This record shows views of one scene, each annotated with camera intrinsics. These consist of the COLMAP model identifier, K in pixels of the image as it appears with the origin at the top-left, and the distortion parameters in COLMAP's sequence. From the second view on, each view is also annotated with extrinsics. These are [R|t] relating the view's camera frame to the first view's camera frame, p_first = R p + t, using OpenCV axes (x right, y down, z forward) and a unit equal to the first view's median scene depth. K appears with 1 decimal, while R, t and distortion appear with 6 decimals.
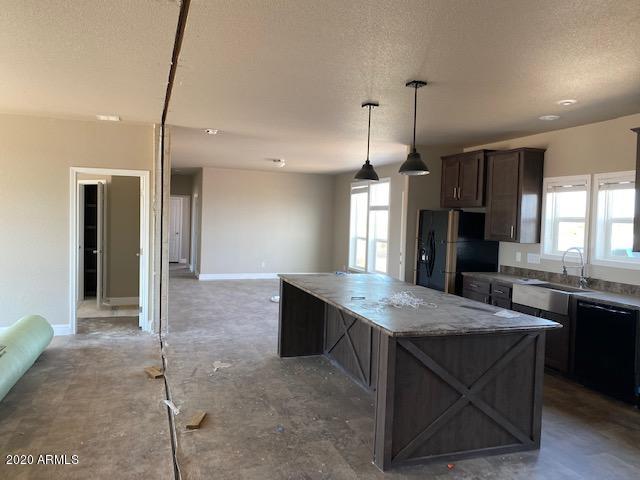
lens RADIAL K [[502.0, 0, 320.0], [0, 502.0, 240.0], [0, 0, 1]] dist [0.001214, -0.000009]
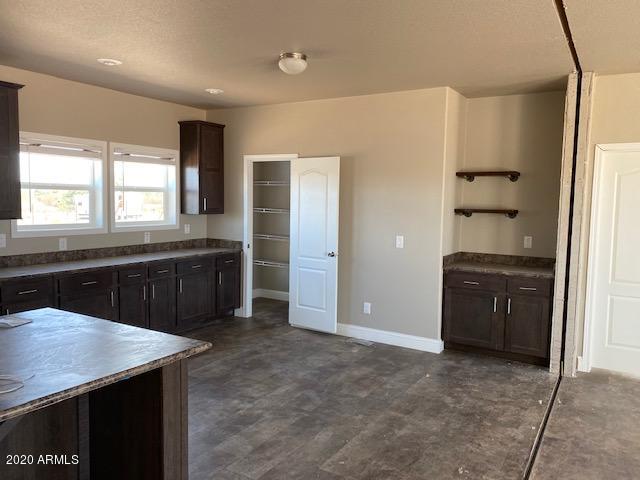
lens RADIAL K [[502.0, 0, 320.0], [0, 502.0, 240.0], [0, 0, 1]] dist [0.001214, -0.000009]
pose [[-0.644826, -0.113369, 0.755875, -0.492687], [-0.009701, 0.990073, 0.140219, -0.082388], [-0.764268, 0.083084, -0.639524, 1.327020]]
